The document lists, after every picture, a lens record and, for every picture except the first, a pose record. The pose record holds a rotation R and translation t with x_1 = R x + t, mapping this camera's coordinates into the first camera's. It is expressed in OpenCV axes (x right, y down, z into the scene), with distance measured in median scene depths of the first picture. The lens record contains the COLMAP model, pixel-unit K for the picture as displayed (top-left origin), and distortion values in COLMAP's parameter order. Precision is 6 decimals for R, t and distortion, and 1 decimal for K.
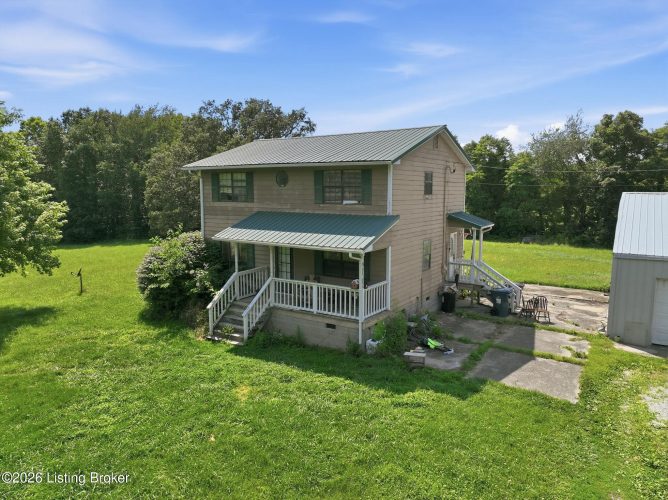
lens RADIAL K [[469.8, 0, 334.0], [0, 469.8, 250.0], [0, 0, 1]] dist [0.004649, 0.004925]
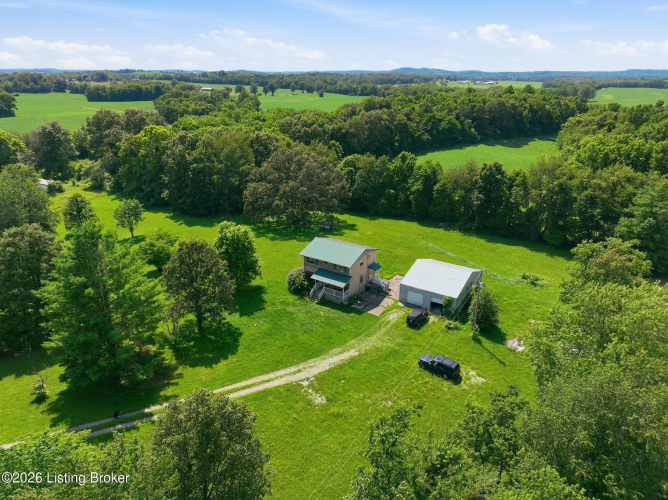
lens RADIAL K [[469.8, 0, 334.0], [0, 469.8, 250.0], [0, 0, 1]] dist [0.004649, 0.004925]
pose [[0.999702, 0.013456, -0.020347, 0.045968], [-0.008367, 0.972646, 0.232143, -1.305732], [0.022914, -0.231904, 0.972469, -3.224934]]
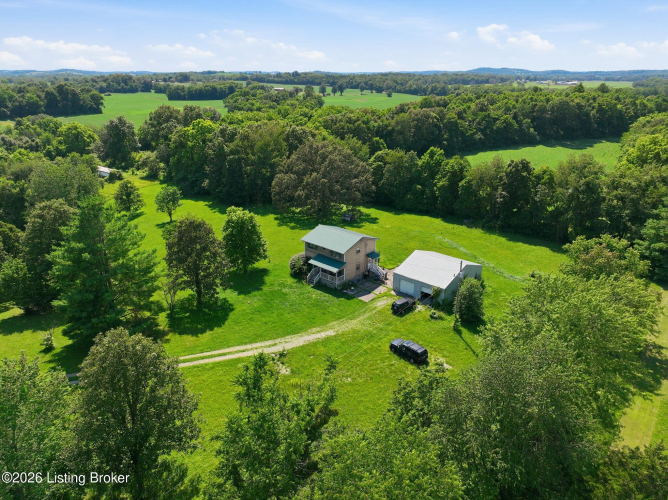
lens RADIAL K [[469.8, 0, 334.0], [0, 469.8, 250.0], [0, 0, 1]] dist [0.004649, 0.004925]
pose [[0.984869, 0.062904, -0.161483, 0.726167], [-0.023913, 0.972214, 0.232870, -1.220012], [0.171645, -0.225485, 0.959007, -3.343217]]
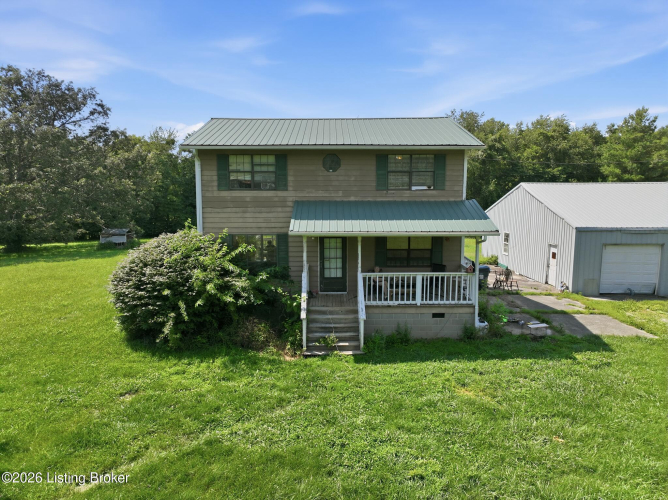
lens RADIAL K [[469.8, 0, 334.0], [0, 469.8, 250.0], [0, 0, 1]] dist [0.004649, 0.004925]
pose [[0.831961, -0.072996, 0.550011, -0.646493], [0.073904, 0.997054, 0.020537, -0.006793], [-0.549890, 0.023562, 0.834905, 0.284288]]
